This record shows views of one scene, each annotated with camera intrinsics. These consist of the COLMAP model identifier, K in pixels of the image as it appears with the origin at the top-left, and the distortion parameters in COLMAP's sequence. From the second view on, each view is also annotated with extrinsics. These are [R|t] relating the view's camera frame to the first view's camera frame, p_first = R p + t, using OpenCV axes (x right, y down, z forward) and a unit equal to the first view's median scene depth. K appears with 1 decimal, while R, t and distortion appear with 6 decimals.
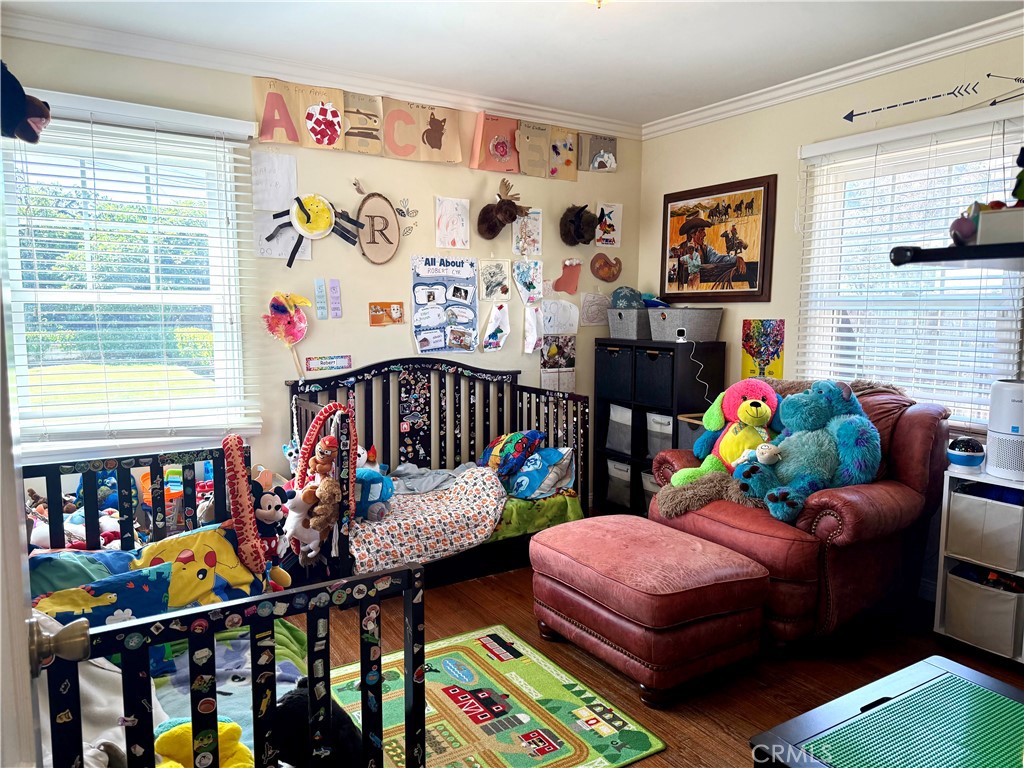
lens RADIAL K [[727.2, 0, 510.5], [0, 727.2, 383.1], [0, 0, 1]] dist [0.067601, -0.062134]
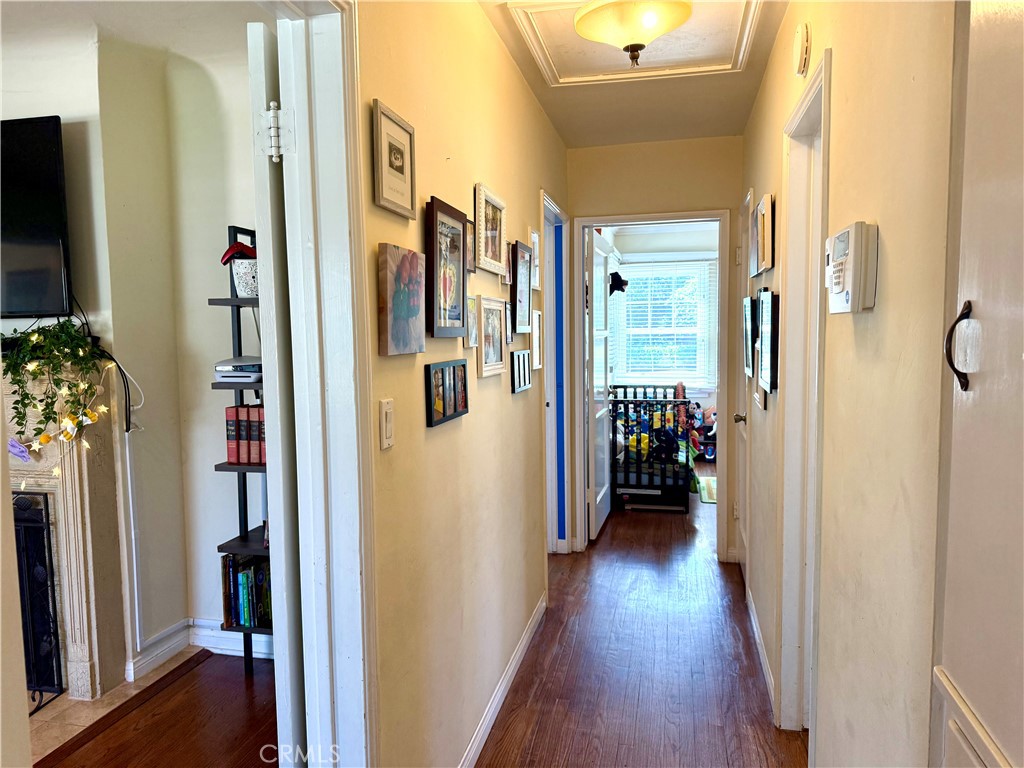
lens RADIAL K [[727.2, 0, 508.2], [0, 727.2, 386.5], [0, 0, 1]] dist [0.067601, -0.062134]
pose [[0.705594, 0.045178, -0.707175, 1.157412], [-0.059377, 0.998225, 0.004527, 0.122995], [0.706125, 0.038795, 0.707024, -1.469289]]
